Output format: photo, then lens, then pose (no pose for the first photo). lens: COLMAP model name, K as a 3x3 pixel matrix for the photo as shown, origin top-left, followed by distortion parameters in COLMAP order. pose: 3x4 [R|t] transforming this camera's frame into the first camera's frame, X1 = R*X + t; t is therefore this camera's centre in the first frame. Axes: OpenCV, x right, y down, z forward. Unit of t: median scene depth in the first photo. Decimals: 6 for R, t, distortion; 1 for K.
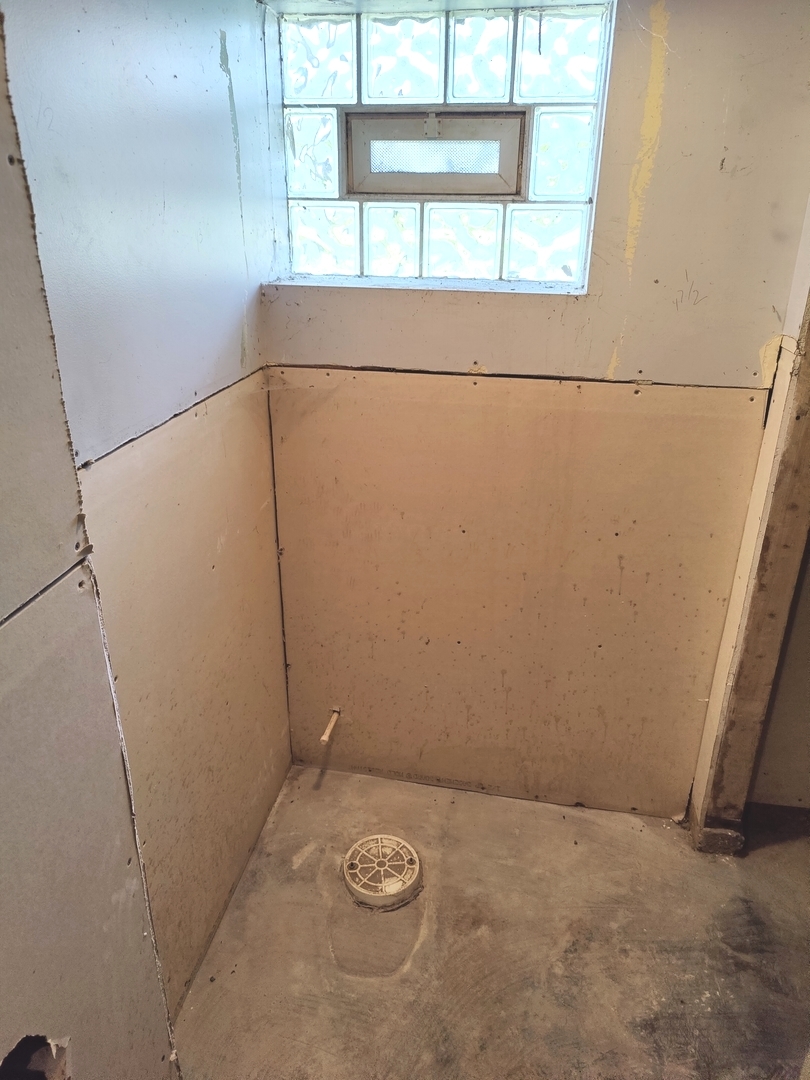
lens RADIAL K [[760.5, 0, 405.0], [0, 760.5, 540.0], [0, 0, 1]] dist [0.038113, -0.043514]
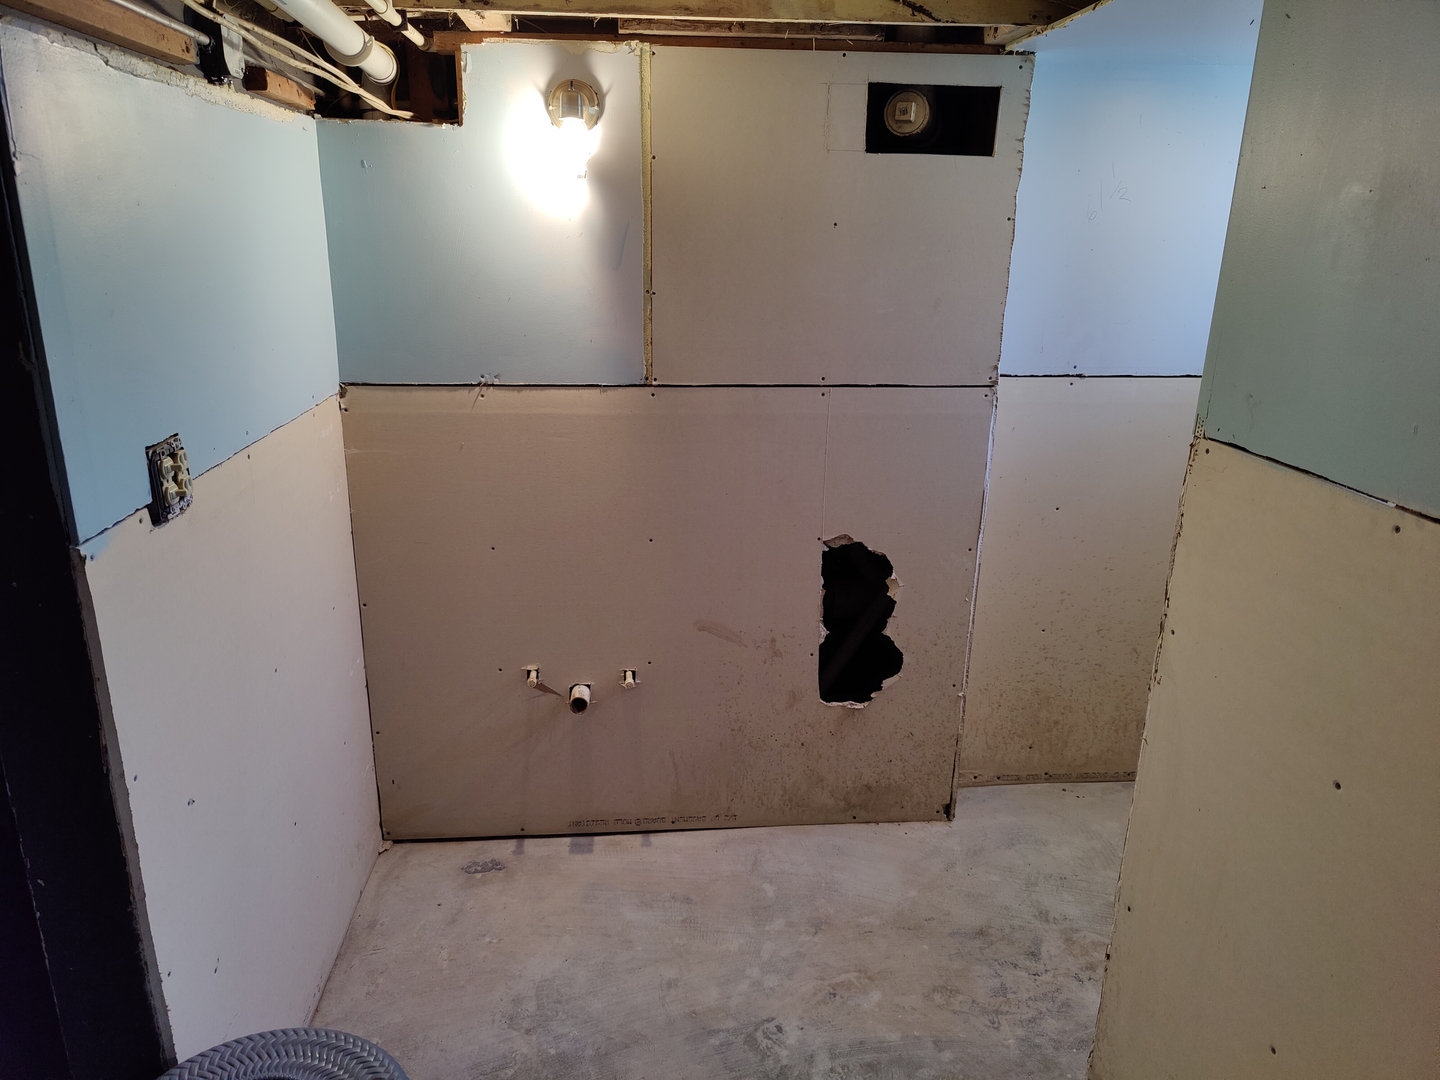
lens RADIAL K [[1014.0, 0, 703.6], [0, 1014.0, 535.1], [0, 0, 1]] dist [0.038113, -0.043514]
pose [[0.250440, 0.279990, -0.926761, 2.199657], [-0.403203, 0.900461, 0.163087, 0.267054], [0.880175, 0.332830, 0.338404, -0.598553]]
